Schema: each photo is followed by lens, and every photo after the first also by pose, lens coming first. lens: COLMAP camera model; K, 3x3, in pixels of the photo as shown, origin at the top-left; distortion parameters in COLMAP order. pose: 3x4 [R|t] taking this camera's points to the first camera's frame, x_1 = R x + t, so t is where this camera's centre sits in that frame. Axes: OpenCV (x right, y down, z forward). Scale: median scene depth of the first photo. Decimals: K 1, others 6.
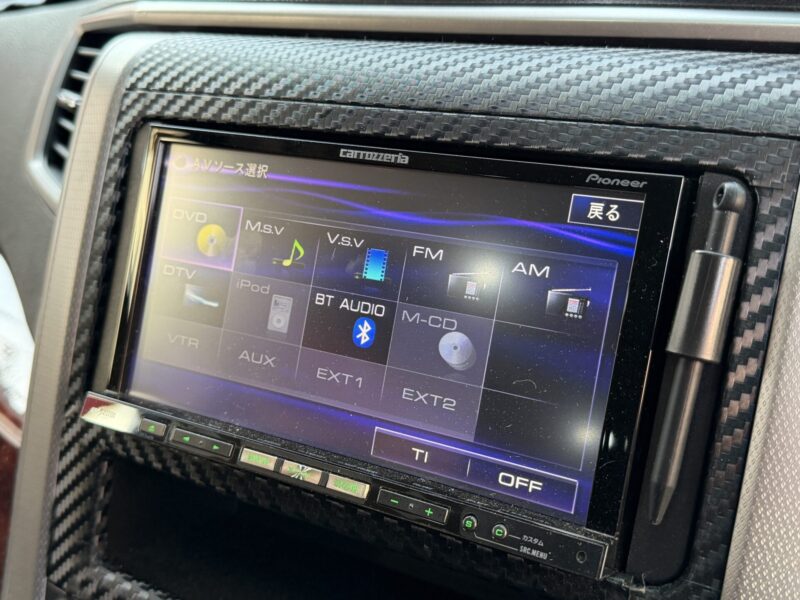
lens RADIAL K [[858.7, 0, 395.5], [0, 858.7, 298.1], [0, 0, 1]] dist [-0.046863, 0.000000]
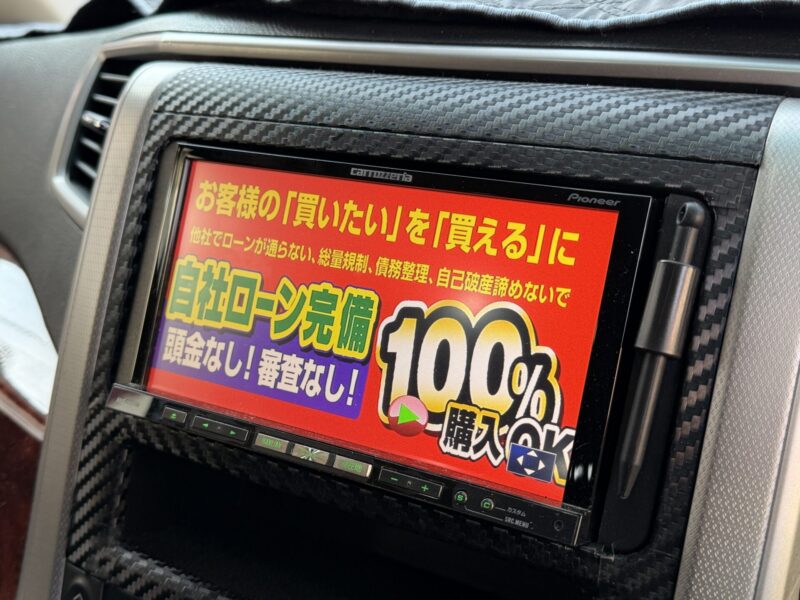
lens RADIAL K [[858.7, 0, 391.5], [0, 858.7, 296.0], [0, 0, 1]] dist [-0.046863, 0.000000]
pose [[0.999710, 0.021748, 0.010369, -0.020229], [-0.021343, 0.999064, -0.037630, 0.036742], [-0.011177, 0.037398, 0.999238, -0.126149]]
